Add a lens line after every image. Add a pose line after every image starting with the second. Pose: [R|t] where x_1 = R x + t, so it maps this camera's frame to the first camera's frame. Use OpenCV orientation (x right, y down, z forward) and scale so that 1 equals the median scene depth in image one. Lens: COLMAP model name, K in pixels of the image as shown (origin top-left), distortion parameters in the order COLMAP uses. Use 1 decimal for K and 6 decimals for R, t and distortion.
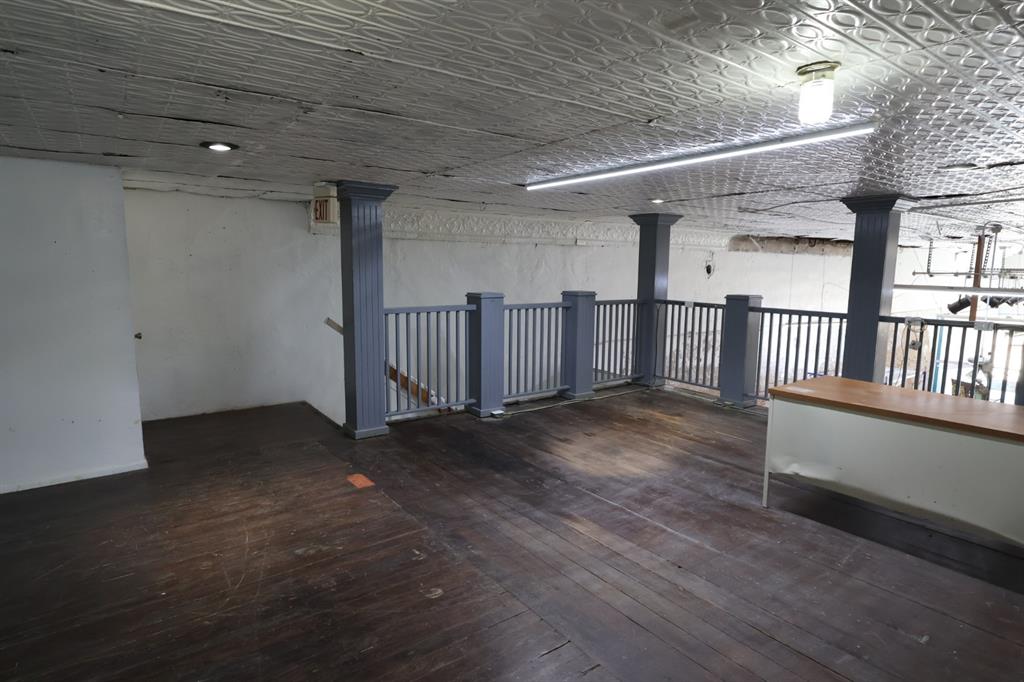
lens RADIAL K [[556.6, 0, 512.4], [0, 556.6, 341.6], [0, 0, 1]] dist [-0.006462, 0.004878]
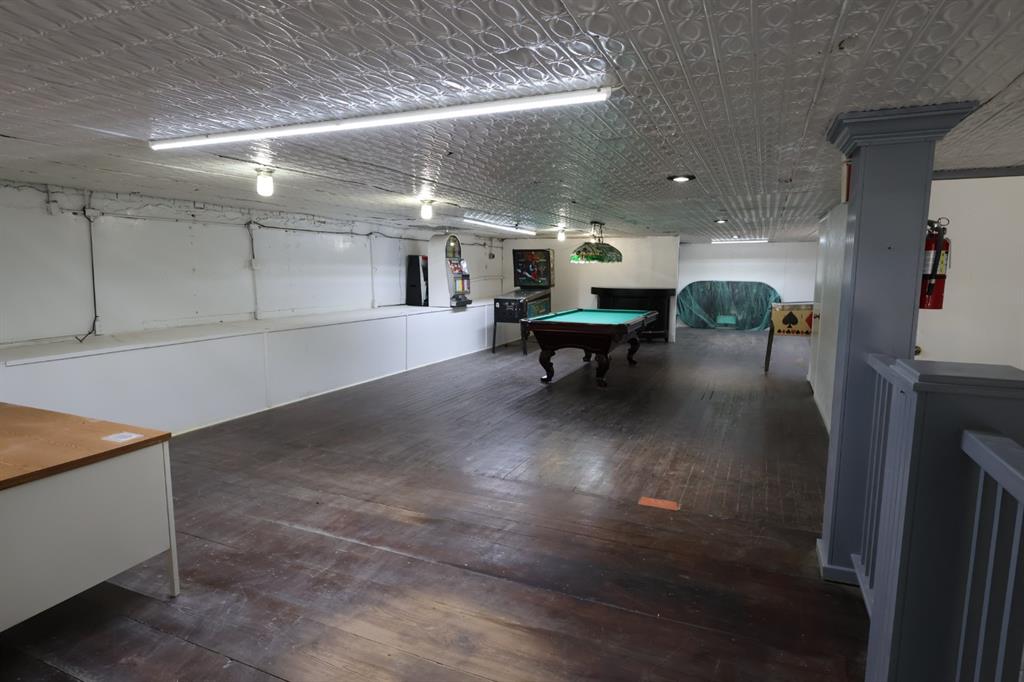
lens RADIAL K [[556.6, 0, 512.0], [0, 556.6, 340.6], [0, 0, 1]] dist [-0.006462, 0.004878]
pose [[-0.868865, 0.048687, -0.492649, 0.419689], [-0.079318, 0.968604, 0.235614, -0.230783], [0.488653, 0.243793, -0.837725, 1.760078]]
